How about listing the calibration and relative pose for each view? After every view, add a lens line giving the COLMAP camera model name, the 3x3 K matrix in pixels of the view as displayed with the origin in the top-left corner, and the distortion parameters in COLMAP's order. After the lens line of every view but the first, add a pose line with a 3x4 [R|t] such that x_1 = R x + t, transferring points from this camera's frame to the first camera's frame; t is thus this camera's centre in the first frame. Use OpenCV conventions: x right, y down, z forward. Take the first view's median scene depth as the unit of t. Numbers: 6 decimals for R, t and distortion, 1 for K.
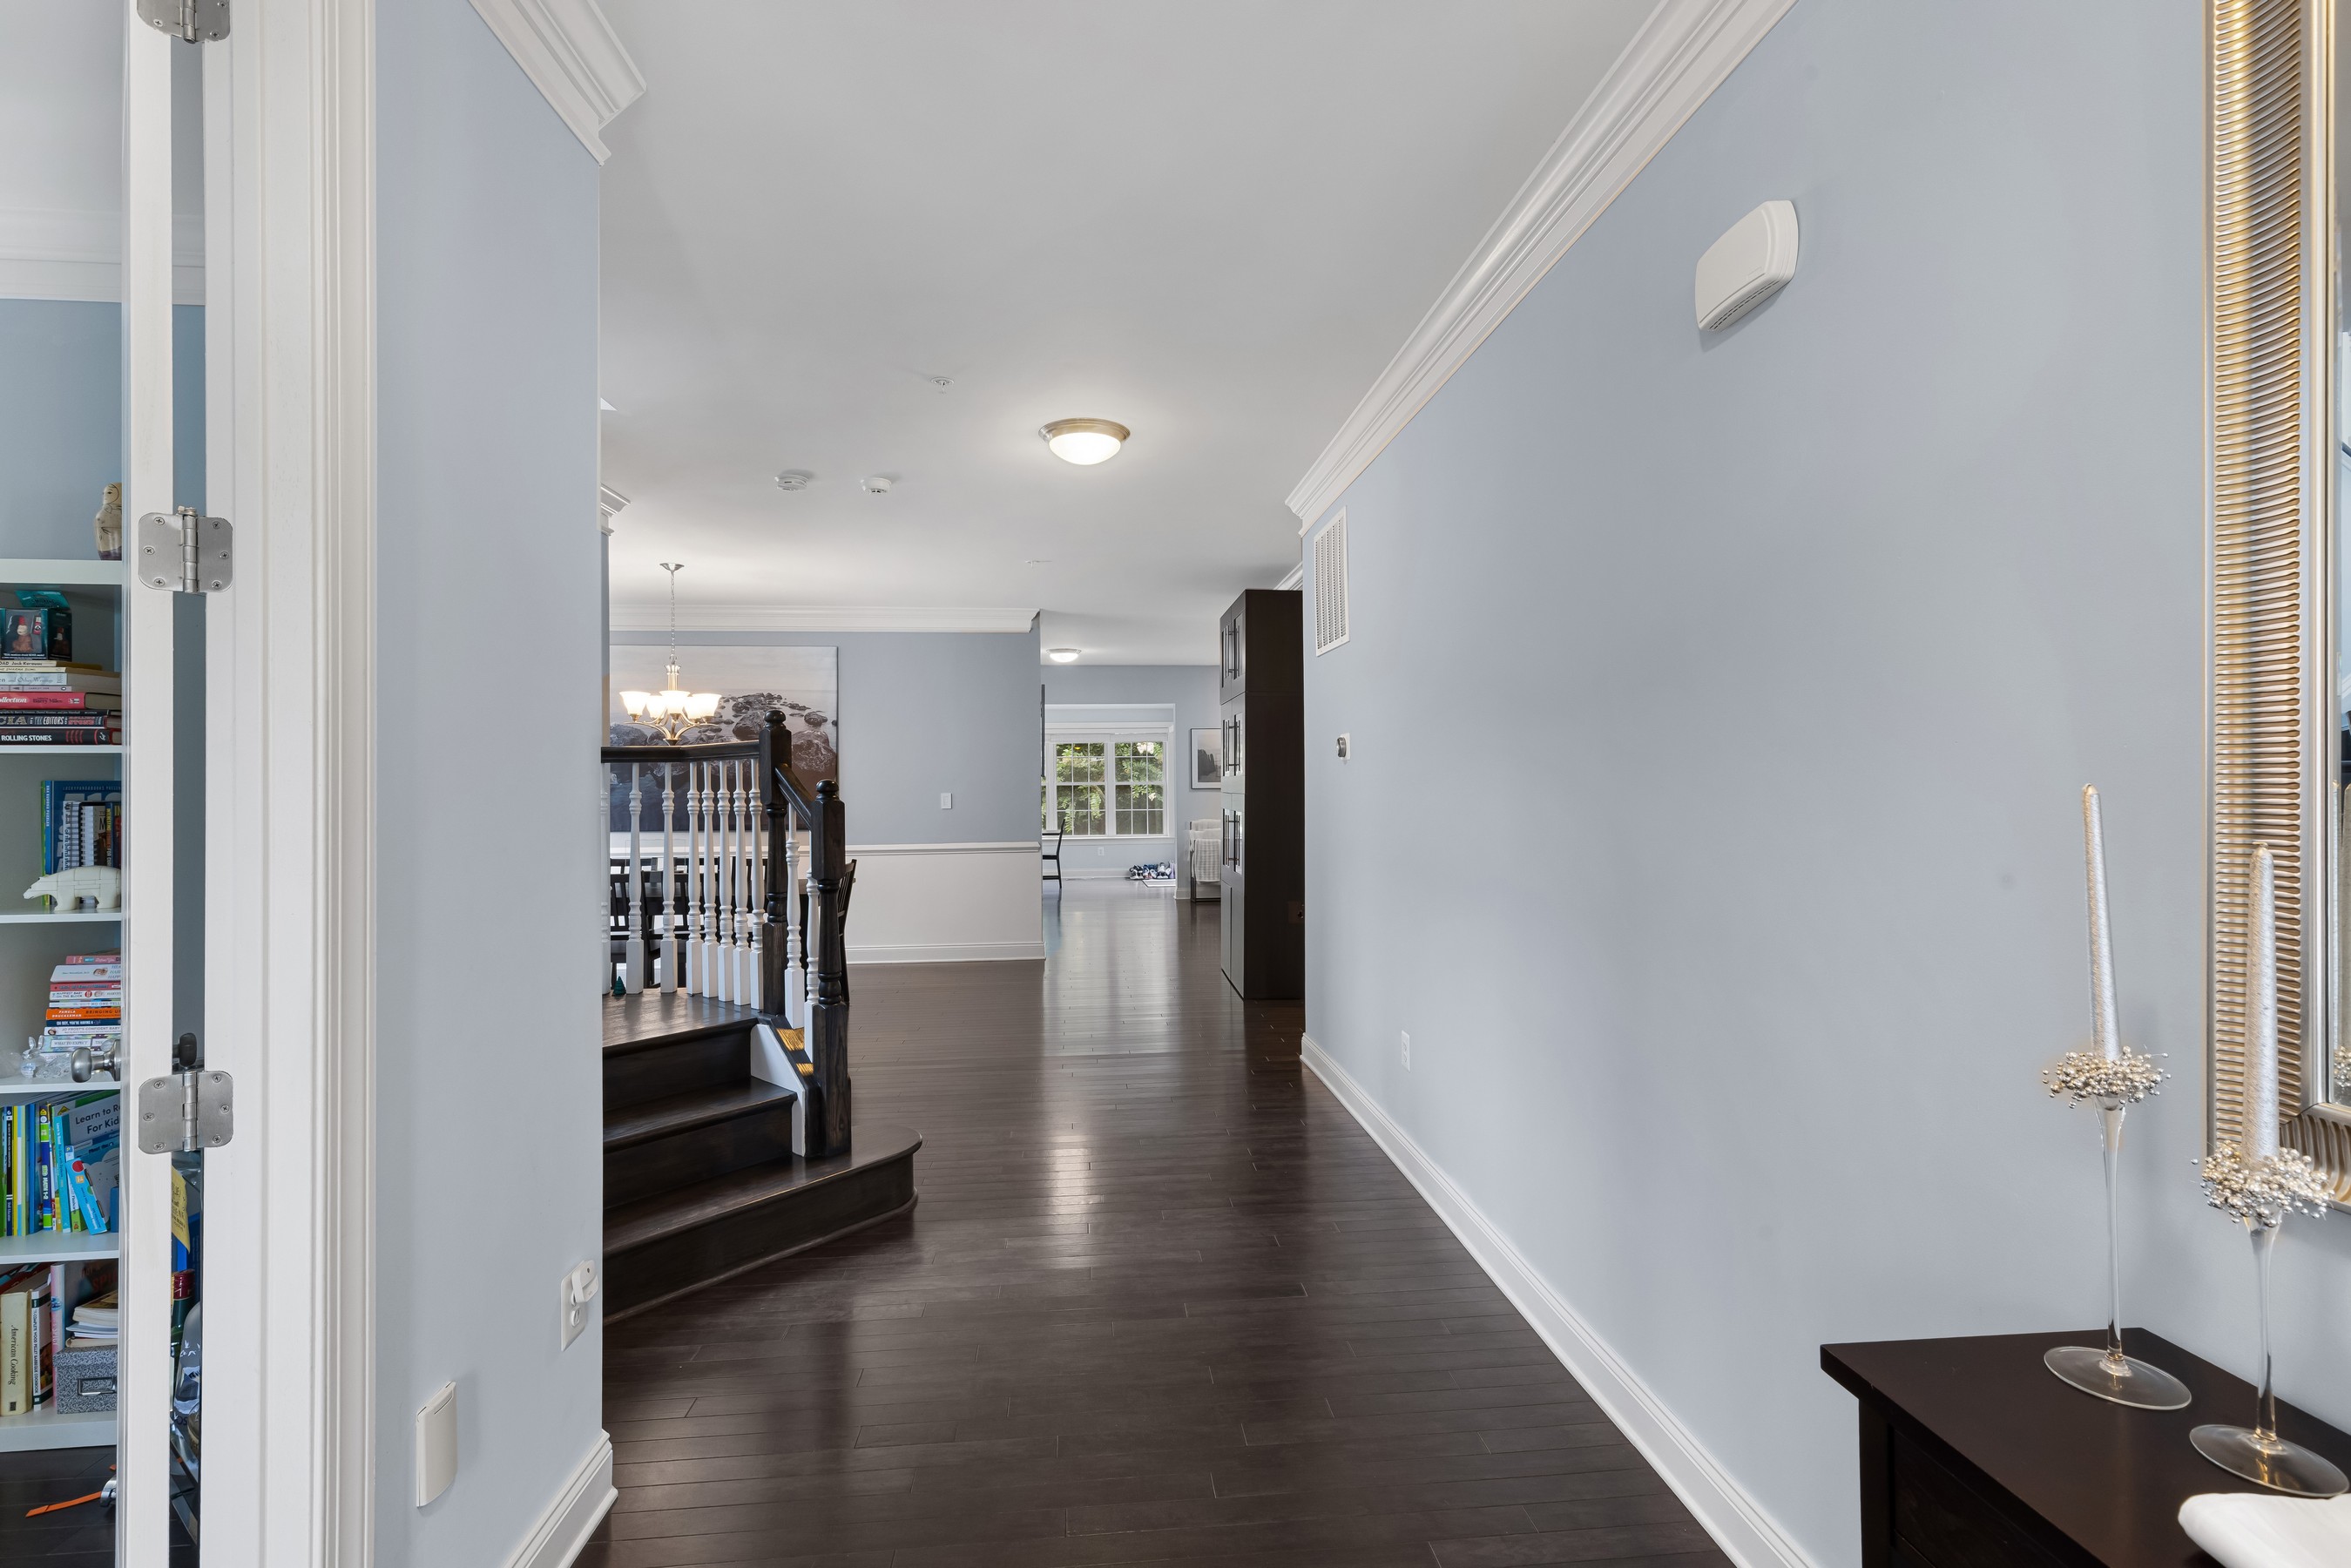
lens RADIAL K [[1068.0, 0, 1174.5], [0, 1068.0, 775.0], [0, 0, 1]] dist [0.009932, -0.002478]
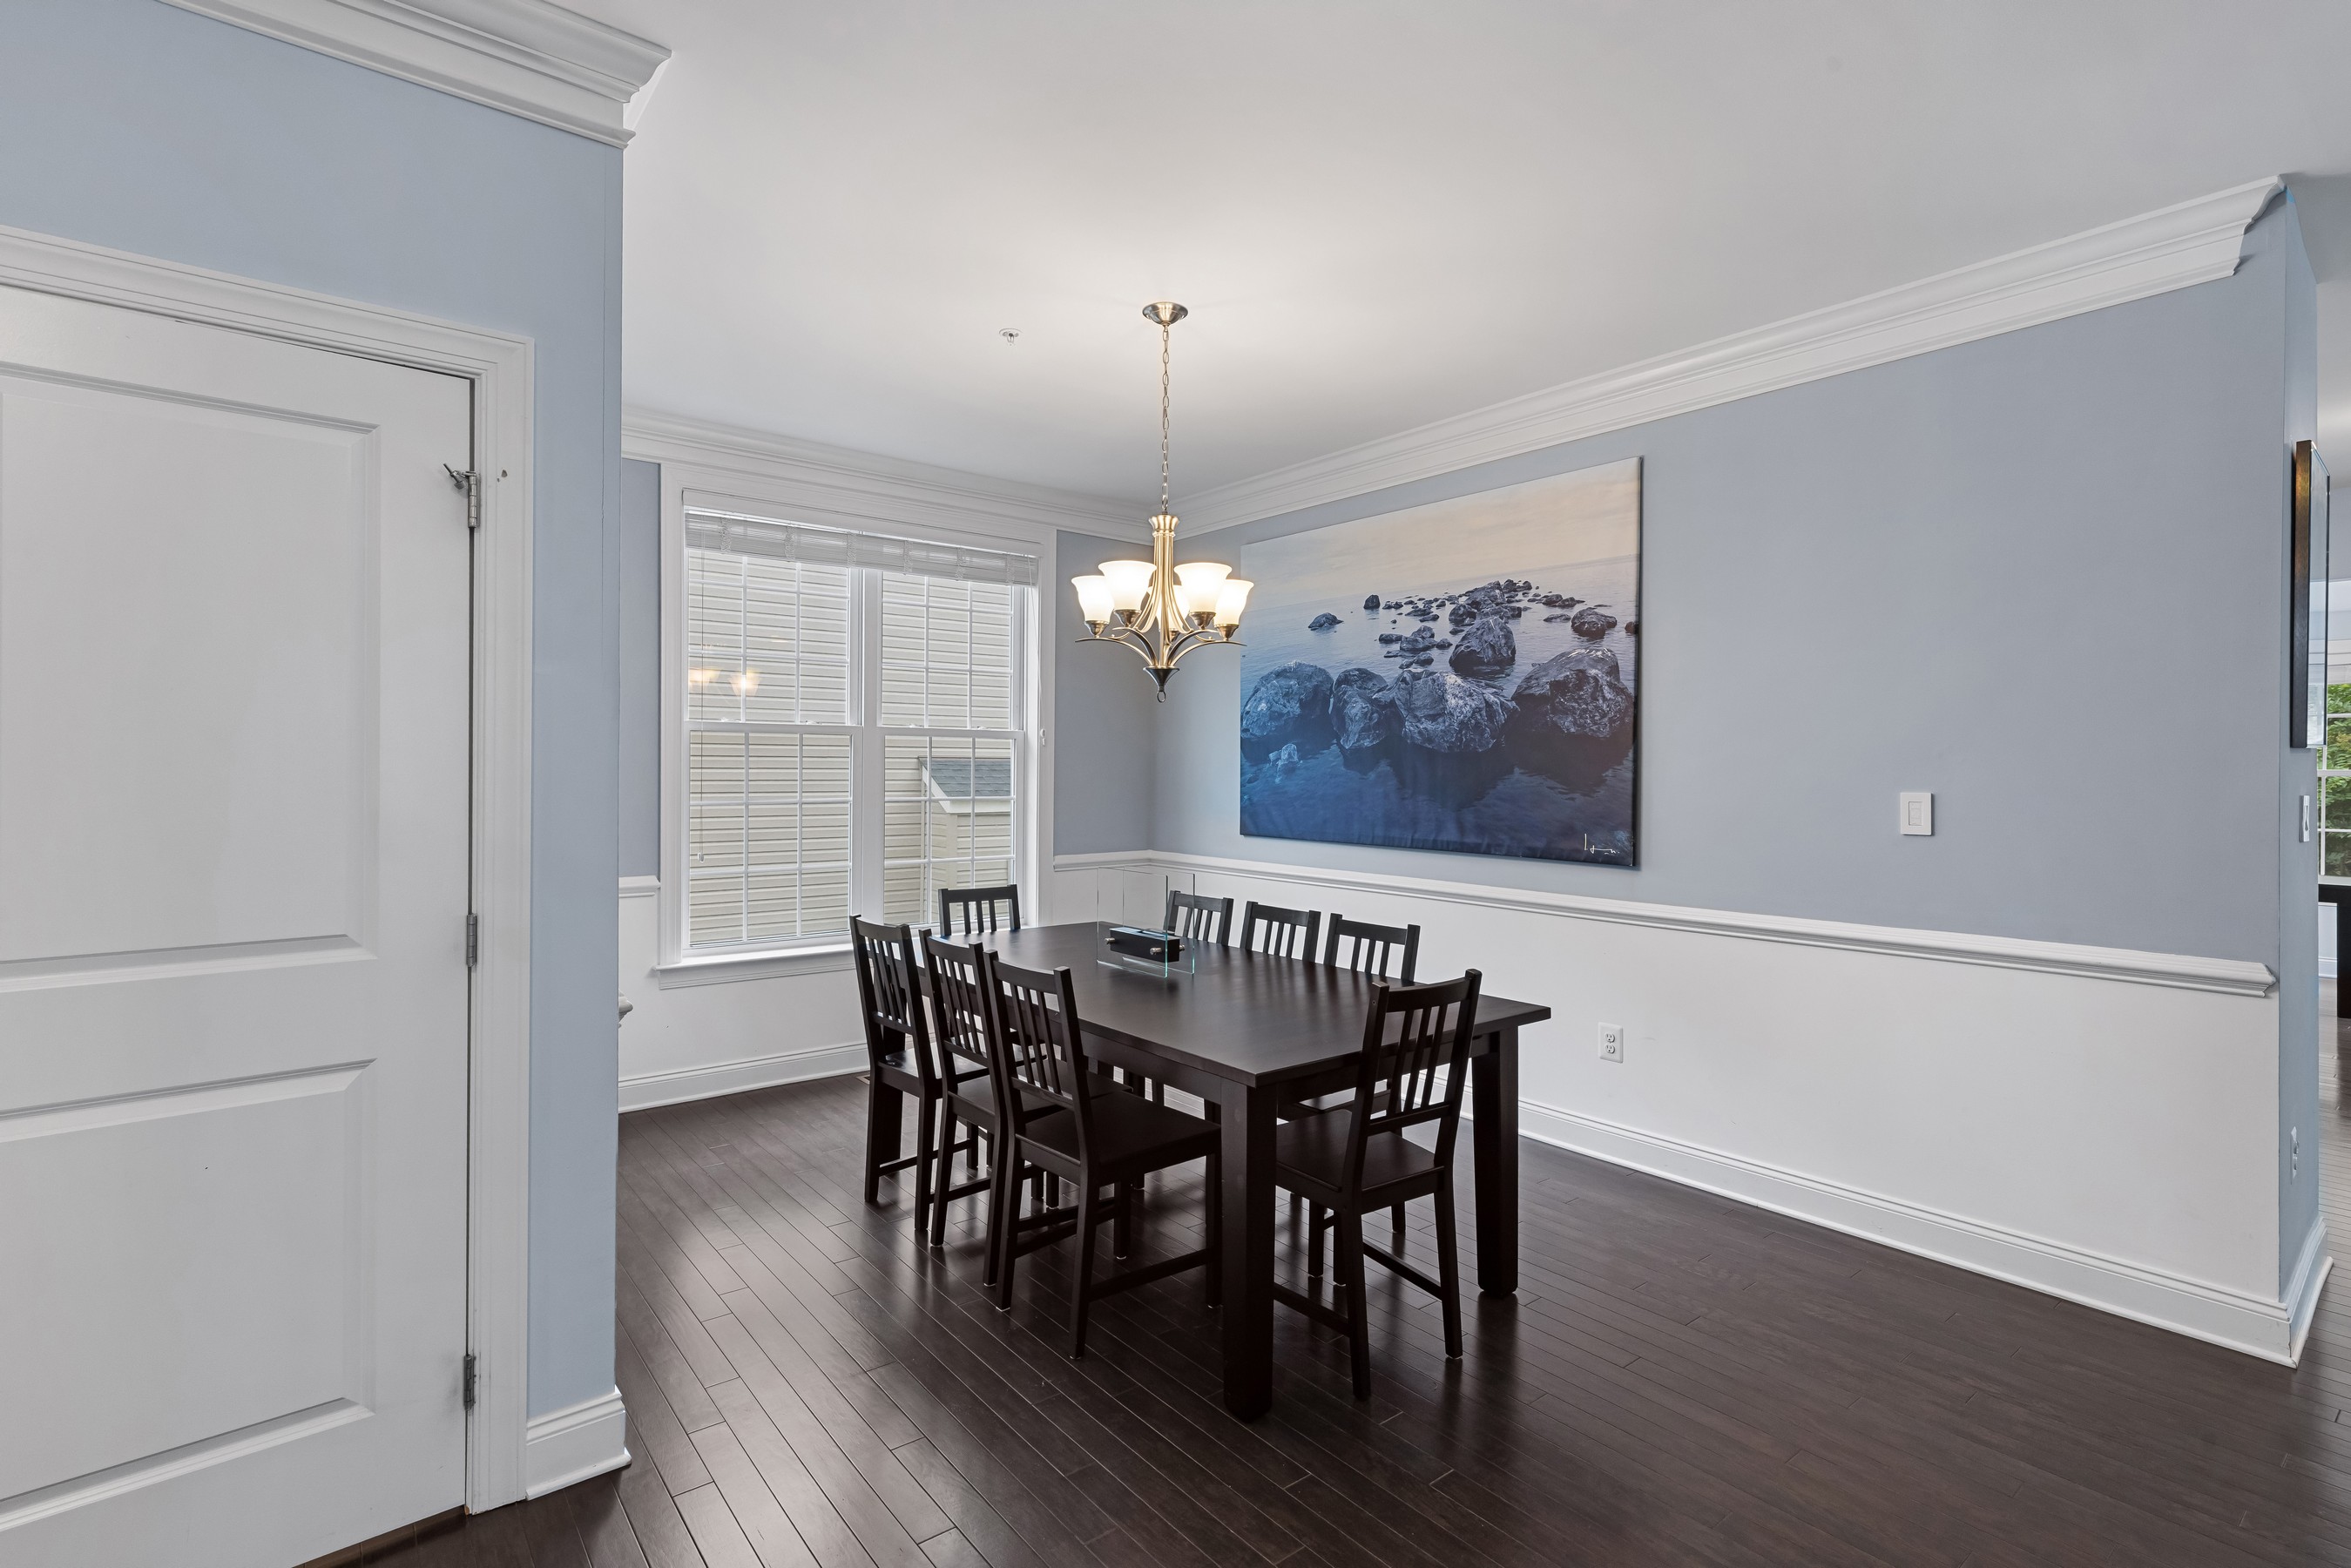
lens RADIAL K [[1068.0, 0, 1176.1], [0, 1068.0, 770.6], [0, 0, 1]] dist [0.009932, -0.002478]
pose [[0.551069, 0.014341, -0.834336, -0.048693], [-0.002886, 0.999879, 0.015280, 0.004753], [0.834455, -0.006012, 0.551044, 0.596313]]
